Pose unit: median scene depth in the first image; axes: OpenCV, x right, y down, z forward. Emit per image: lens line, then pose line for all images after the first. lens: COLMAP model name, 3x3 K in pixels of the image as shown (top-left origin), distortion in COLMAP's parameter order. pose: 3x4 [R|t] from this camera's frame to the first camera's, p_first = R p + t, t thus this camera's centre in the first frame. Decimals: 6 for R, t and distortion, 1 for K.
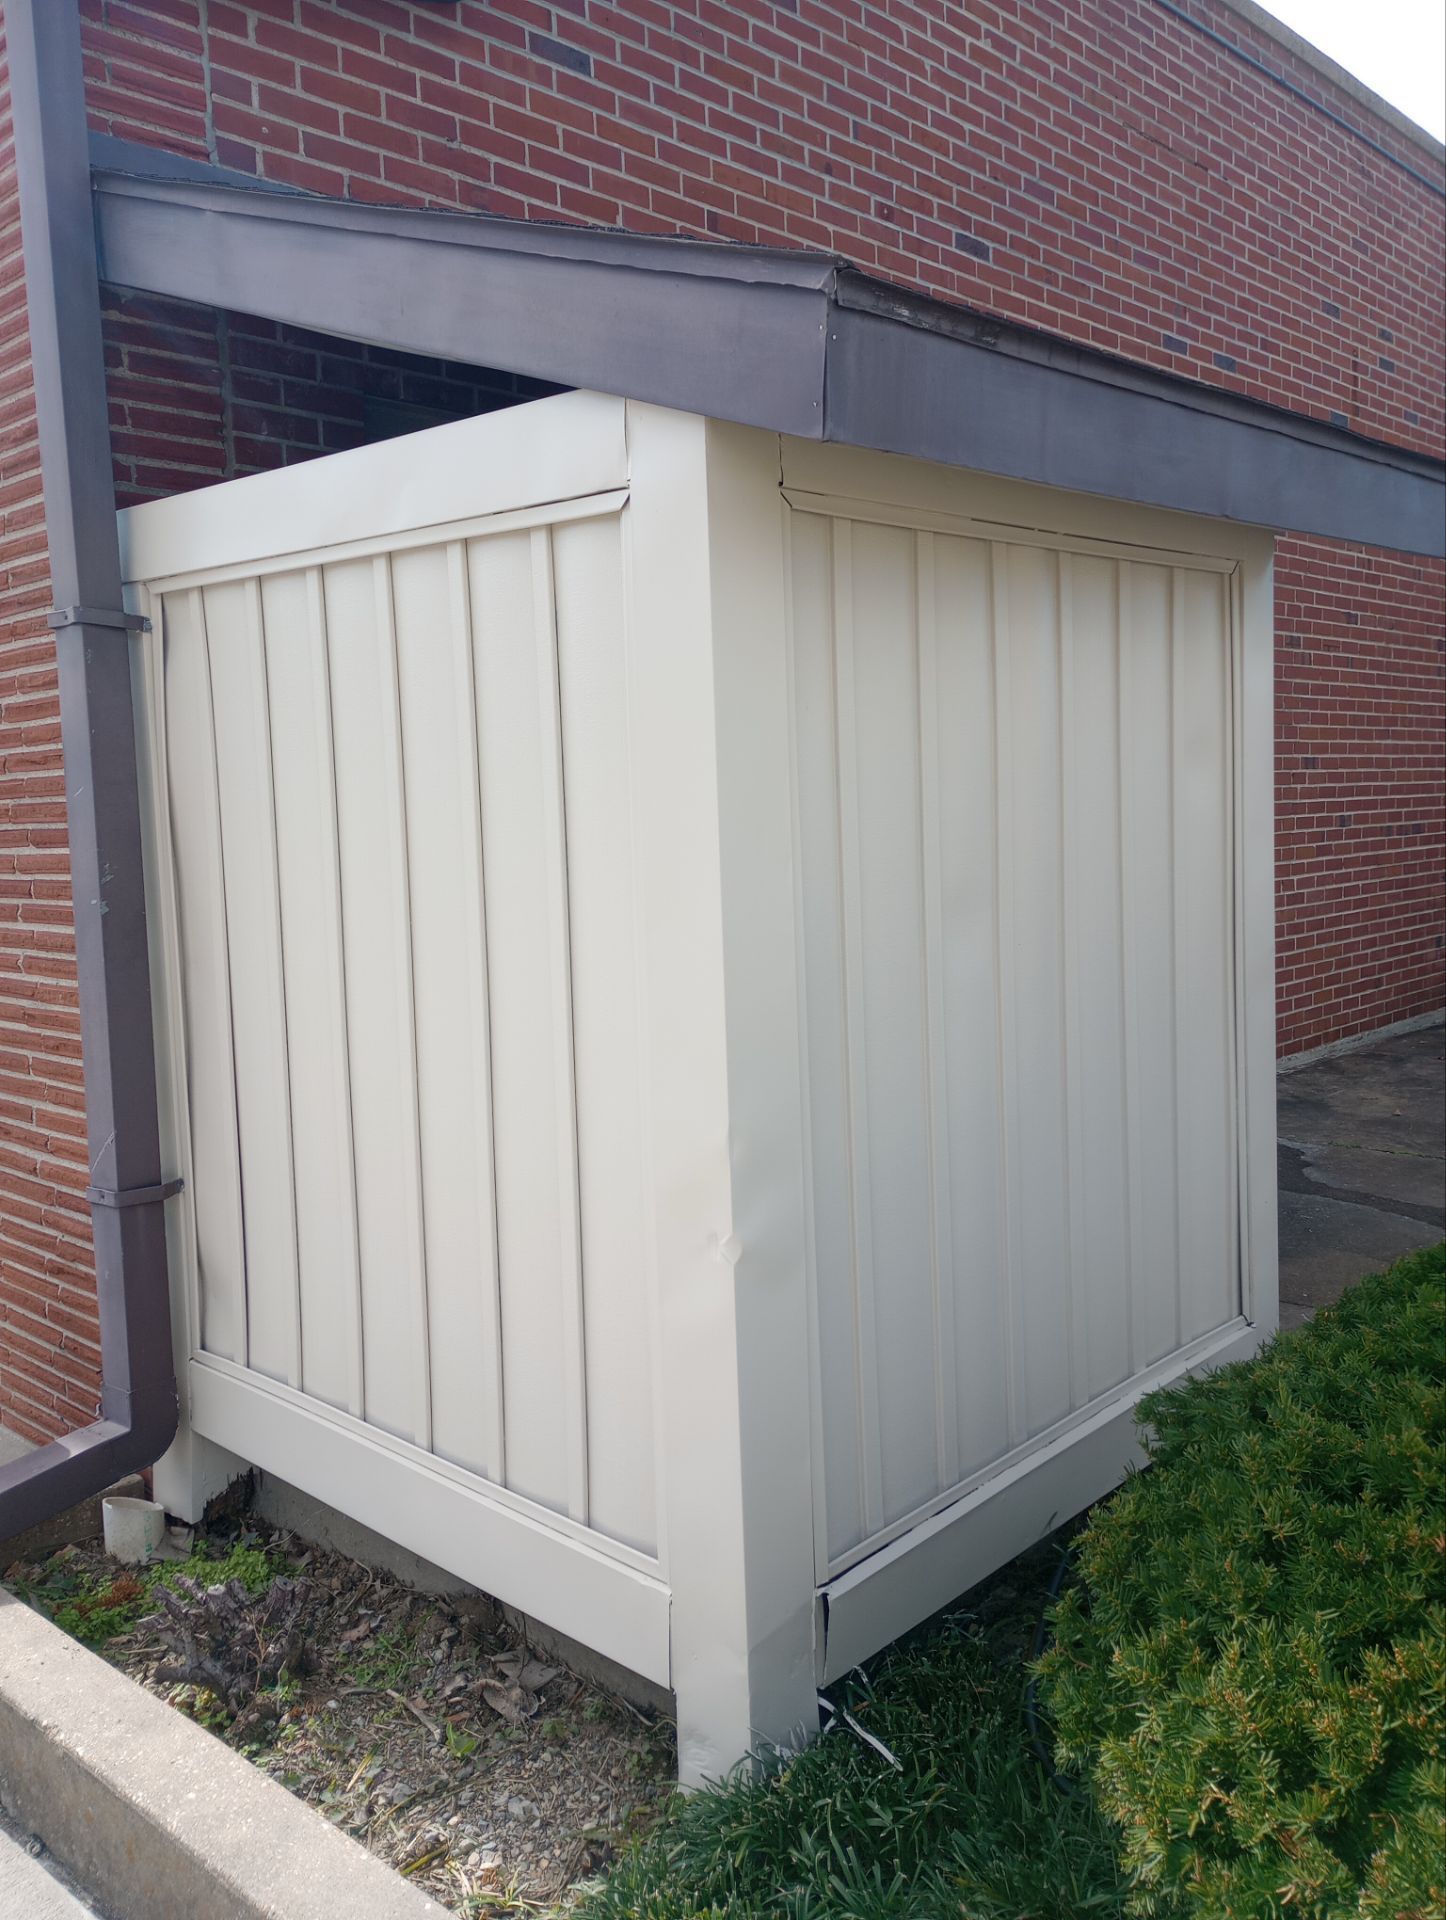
lens RADIAL K [[1604.9, 0, 727.1], [0, 1604.9, 953.7], [0, 0, 1]] dist [0.070146, -0.076281]
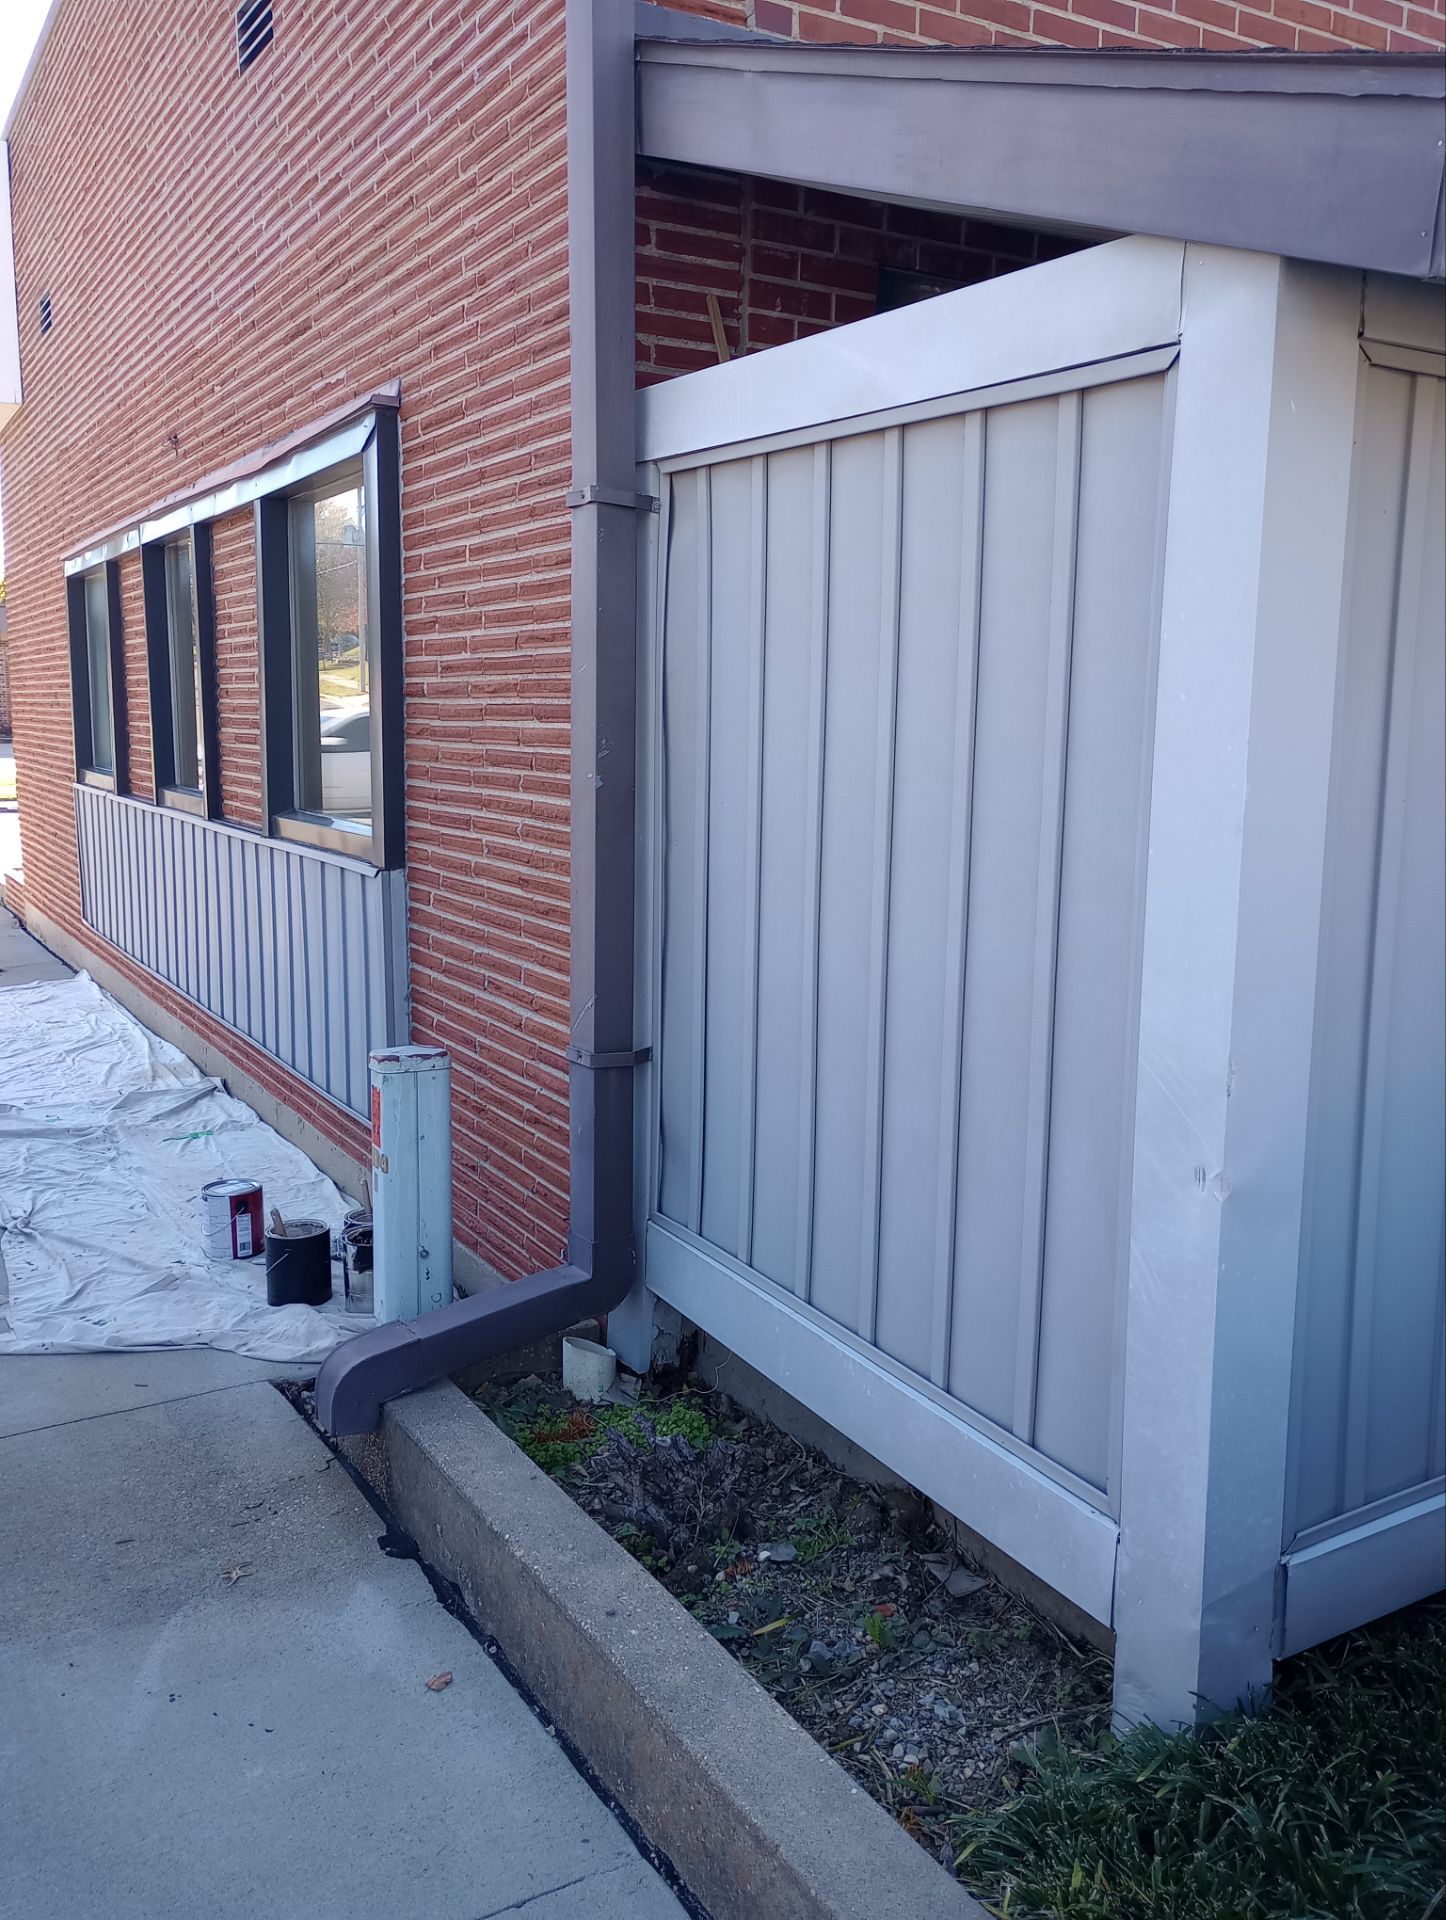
lens RADIAL K [[1604.9, 0, 720.7], [0, 1604.9, 954.4], [0, 0, 1]] dist [0.070146, -0.076281]
pose [[0.959419, 0.084647, -0.268981, -0.023603], [-0.068437, 0.995260, 0.069101, 0.005475], [0.273555, -0.047889, 0.960664, 0.026218]]
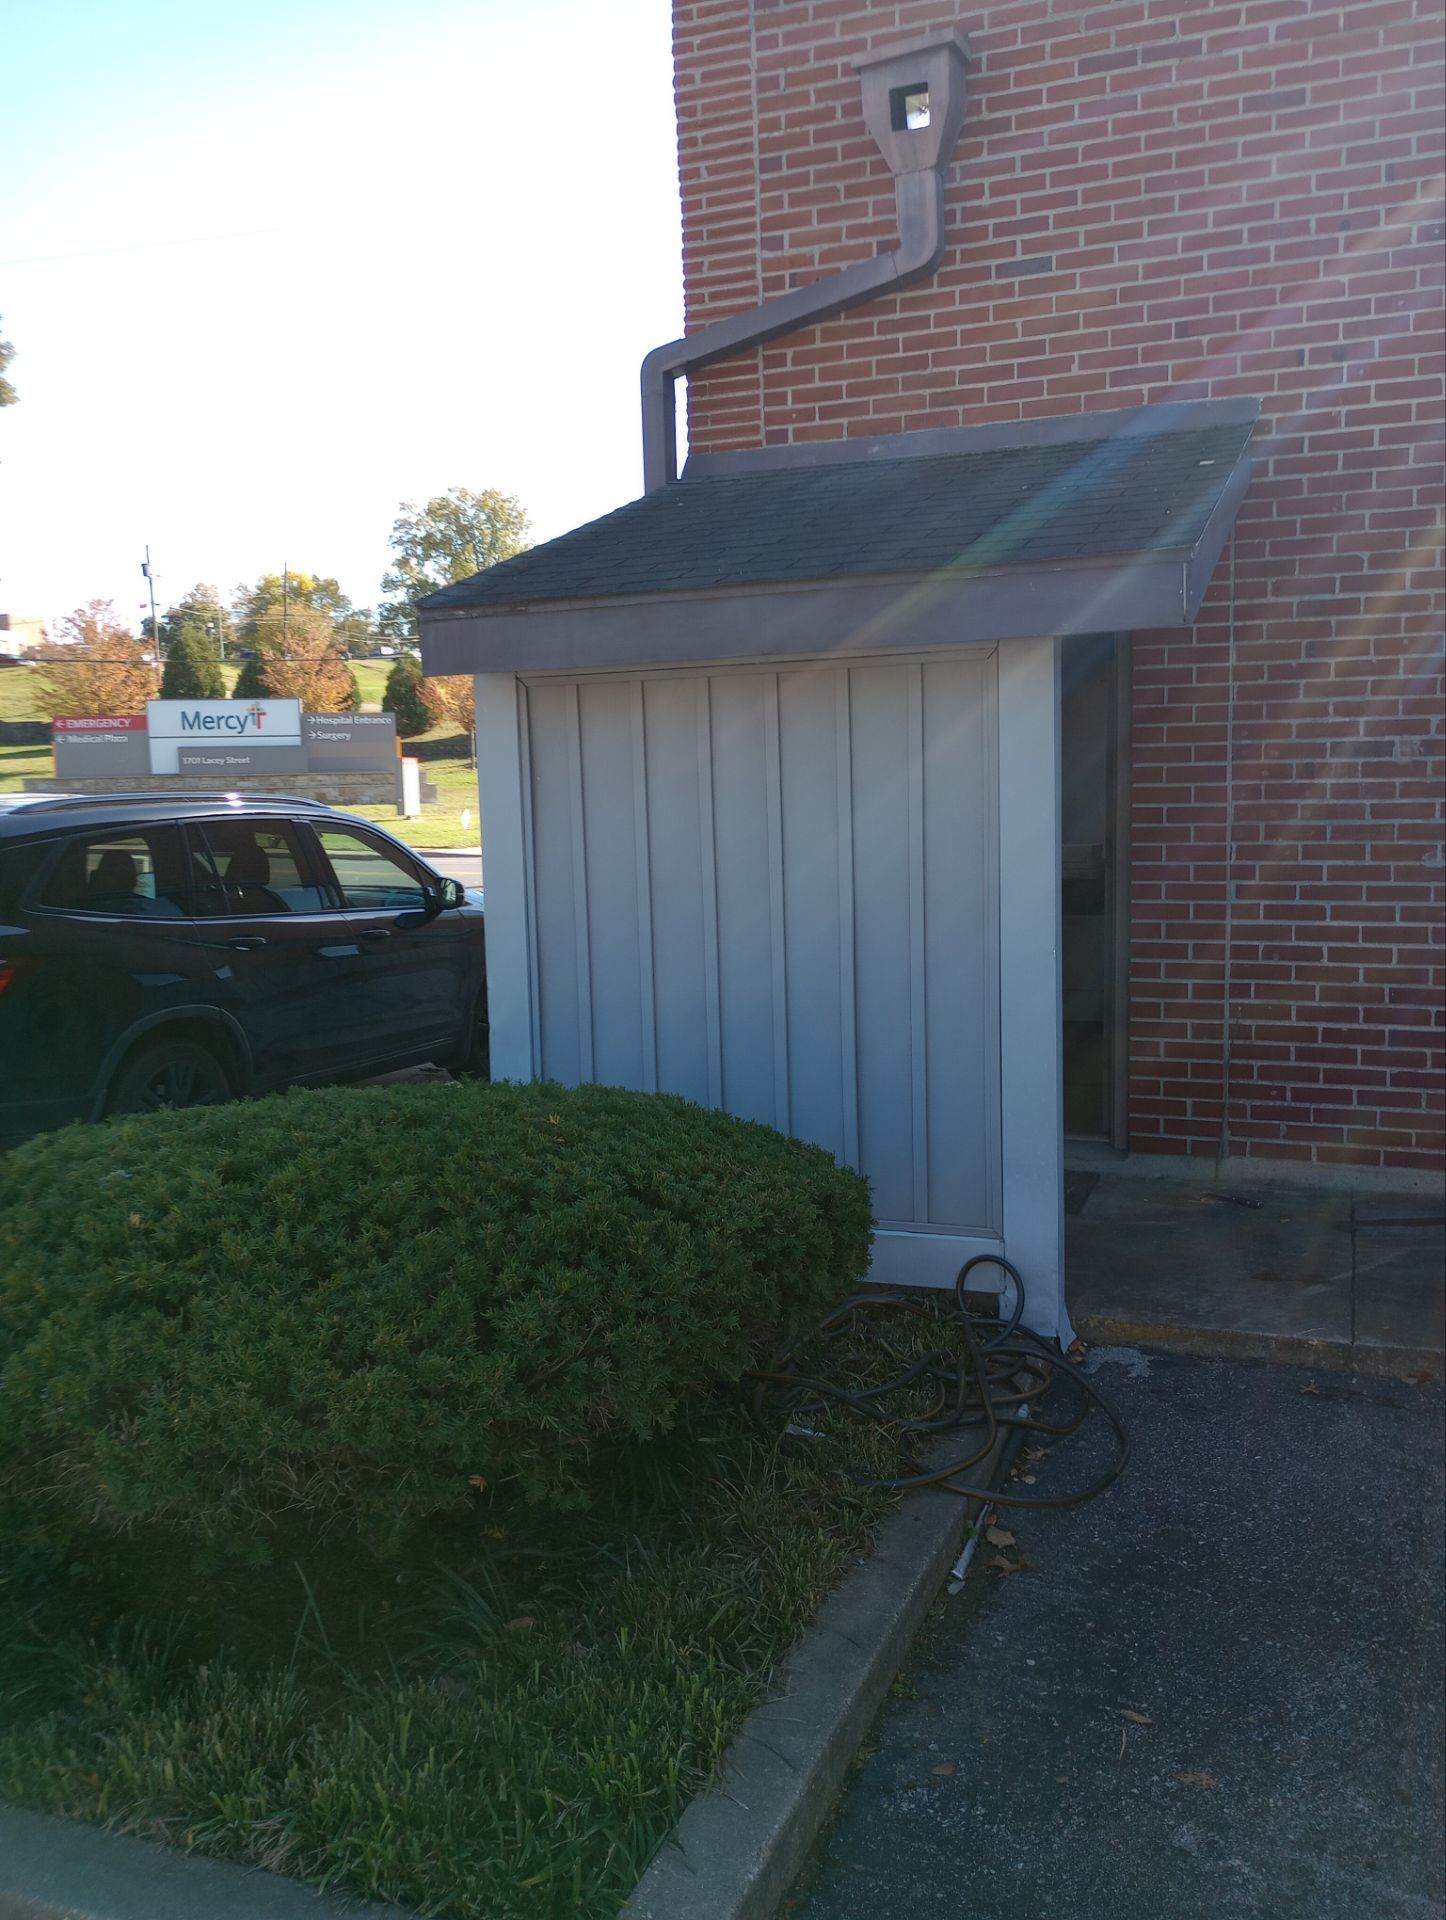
lens RADIAL K [[1604.9, 0, 725.1], [0, 1604.9, 959.3], [0, 0, 1]] dist [0.070146, -0.076281]
pose [[0.374319, 0.126784, -0.918592, 0.997703], [-0.075021, 0.991503, 0.106276, -0.078495], [0.924260, 0.029132, 0.380650, 0.213070]]
